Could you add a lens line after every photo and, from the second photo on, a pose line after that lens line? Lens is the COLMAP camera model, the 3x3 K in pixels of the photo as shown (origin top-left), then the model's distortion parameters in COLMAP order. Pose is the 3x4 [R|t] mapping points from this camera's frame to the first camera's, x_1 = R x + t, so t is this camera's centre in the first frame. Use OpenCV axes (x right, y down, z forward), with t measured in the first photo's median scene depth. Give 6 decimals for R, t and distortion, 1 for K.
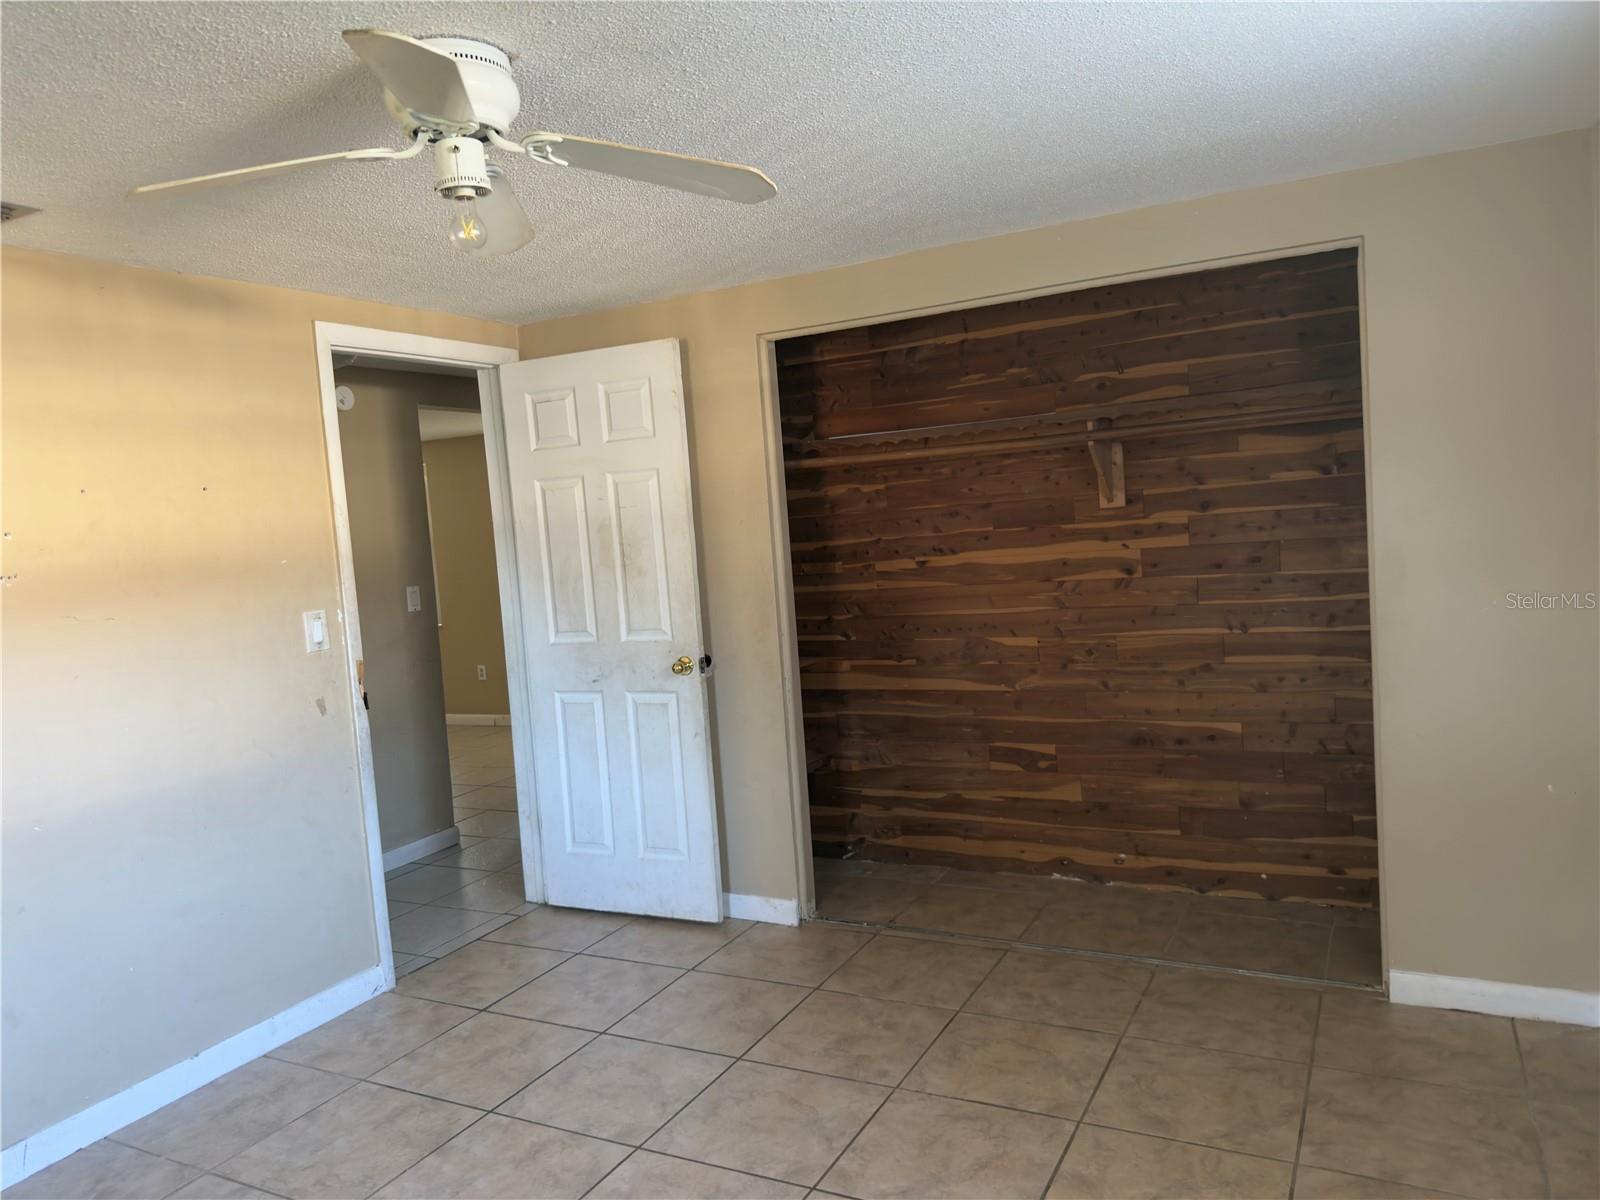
lens RADIAL K [[1145.3, 0, 801.3], [0, 1145.3, 570.6], [0, 0, 1]] dist [0.136768, 0.000202]
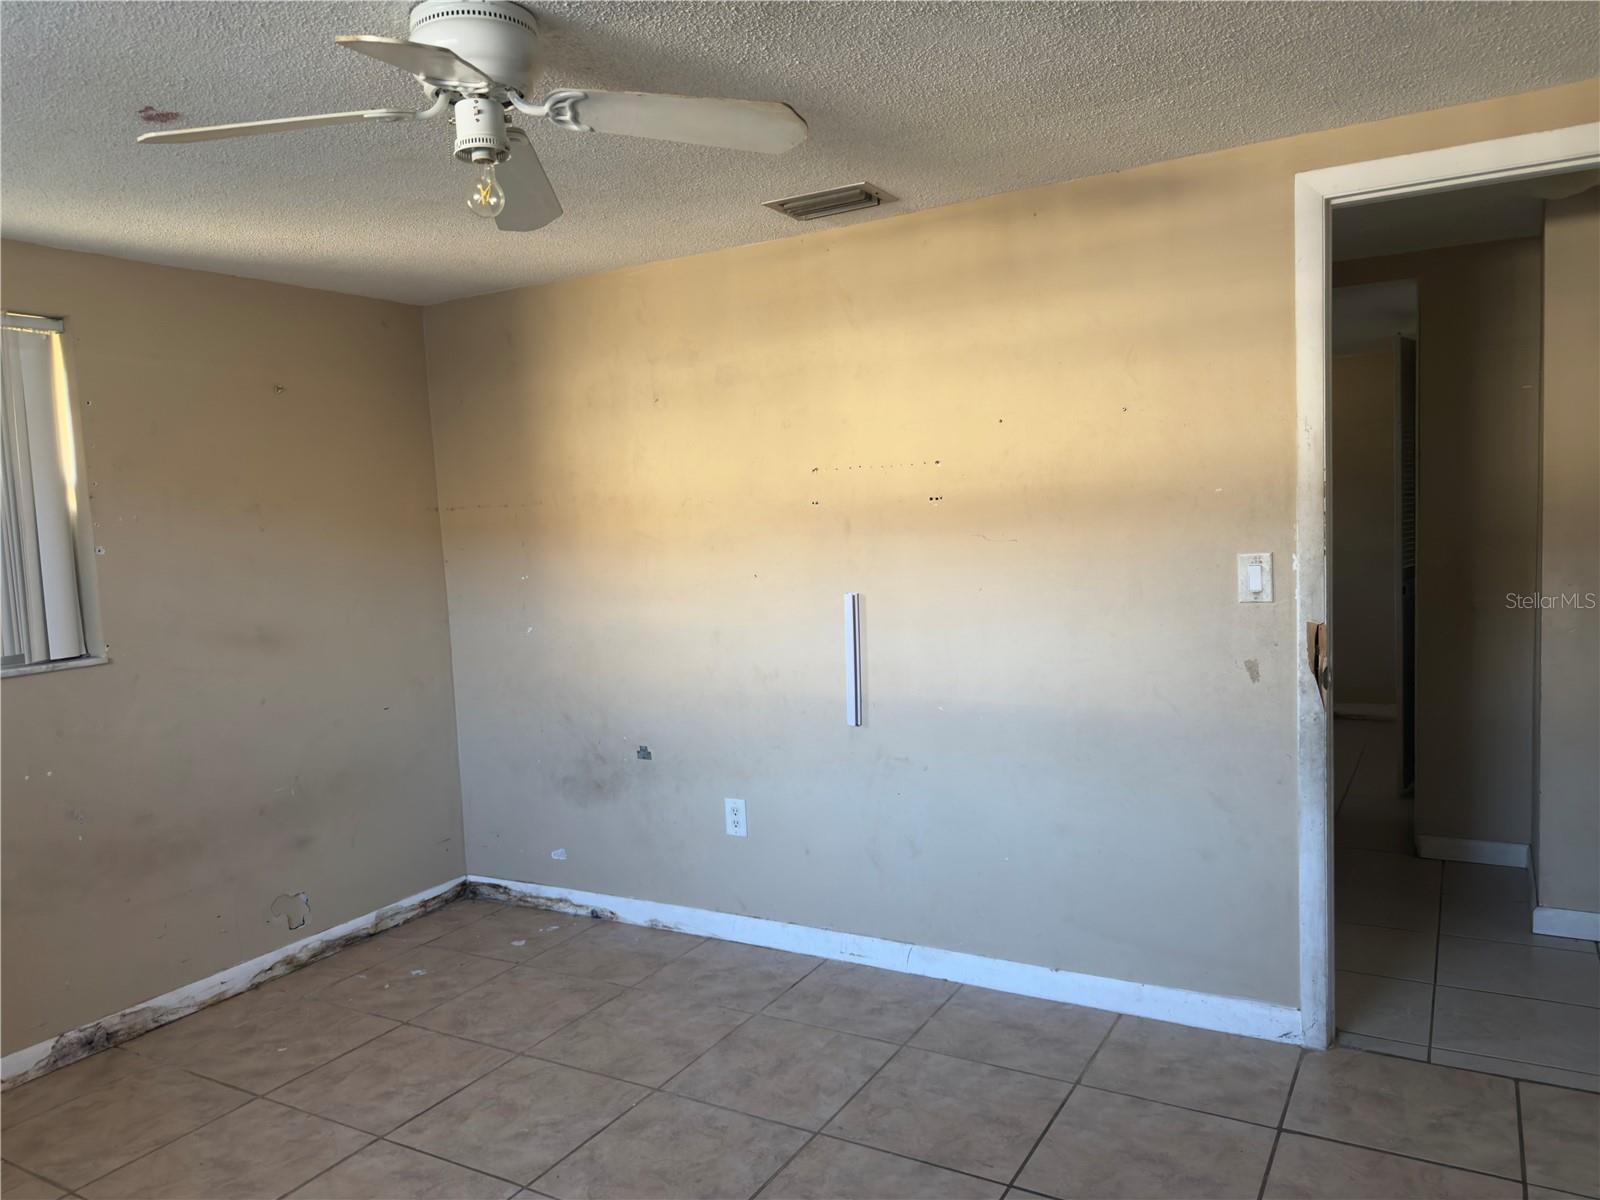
lens RADIAL K [[1188.5, 0, 800.0], [0, 1188.5, 600.0], [0, 0, 1]] dist [-0.003075, 0.114600]
pose [[-0.024538, 0.155436, -0.987541, 0.426243], [0.005865, 0.987844, 0.155338, -0.065227], [0.999682, -0.001981, -0.025151, 0.748597]]
